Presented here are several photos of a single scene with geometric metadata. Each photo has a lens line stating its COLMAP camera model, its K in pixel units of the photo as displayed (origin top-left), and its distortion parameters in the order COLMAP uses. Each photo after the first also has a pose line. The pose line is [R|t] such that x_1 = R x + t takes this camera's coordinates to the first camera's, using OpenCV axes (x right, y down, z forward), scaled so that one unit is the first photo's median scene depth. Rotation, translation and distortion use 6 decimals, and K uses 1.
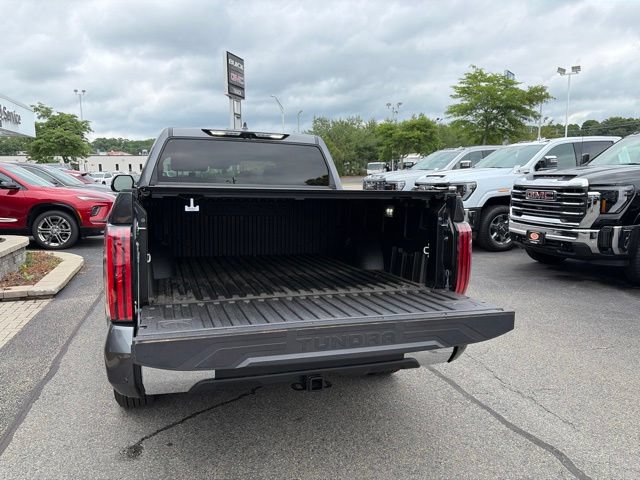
lens RADIAL K [[490.9, 0, 316.9], [0, 490.9, 241.0], [0, 0, 1]] dist [0.055701, -0.055489]
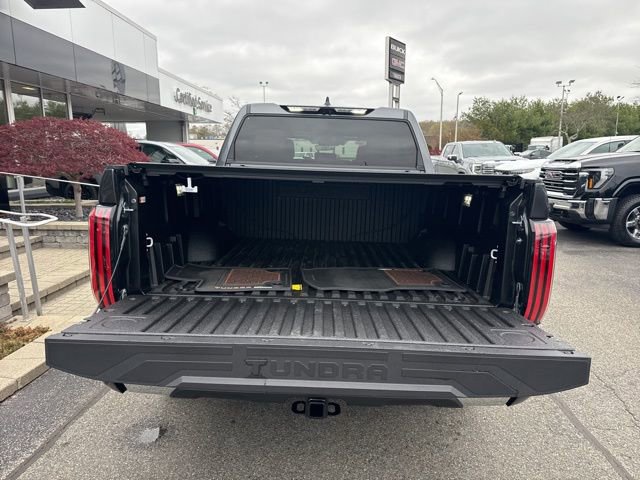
lens RADIAL K [[457.7, 0, 318.5], [0, 457.7, 237.6], [0, 0, 1]] dist [0.040402, -0.038911]
pose [[0.946781, 0.067141, -0.314799, 0.032577], [-0.053974, 0.997271, 0.050369, -0.004798], [0.317322, -0.030697, 0.947821, 0.042436]]
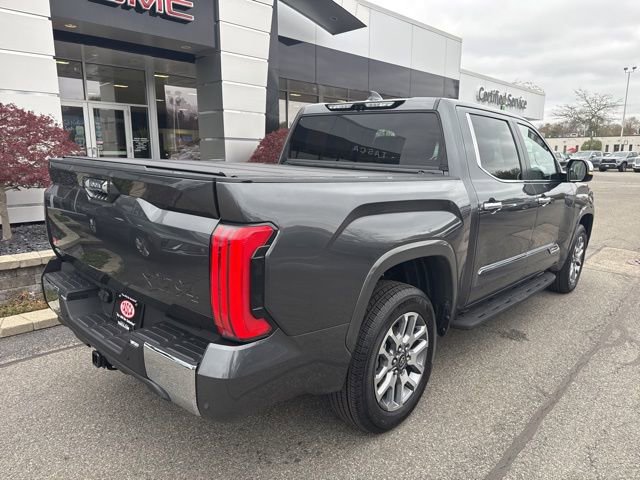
lens RADIAL K [[460.2, 0, 329.6], [0, 460.2, 238.7], [0, 0, 1]] dist [0.045143, -0.087403]
pose [[0.504736, 0.162918, -0.847761, 0.202801], [-0.123751, 0.985543, 0.115718, -0.024036], [0.854358, 0.046504, 0.517601, 0.184988]]
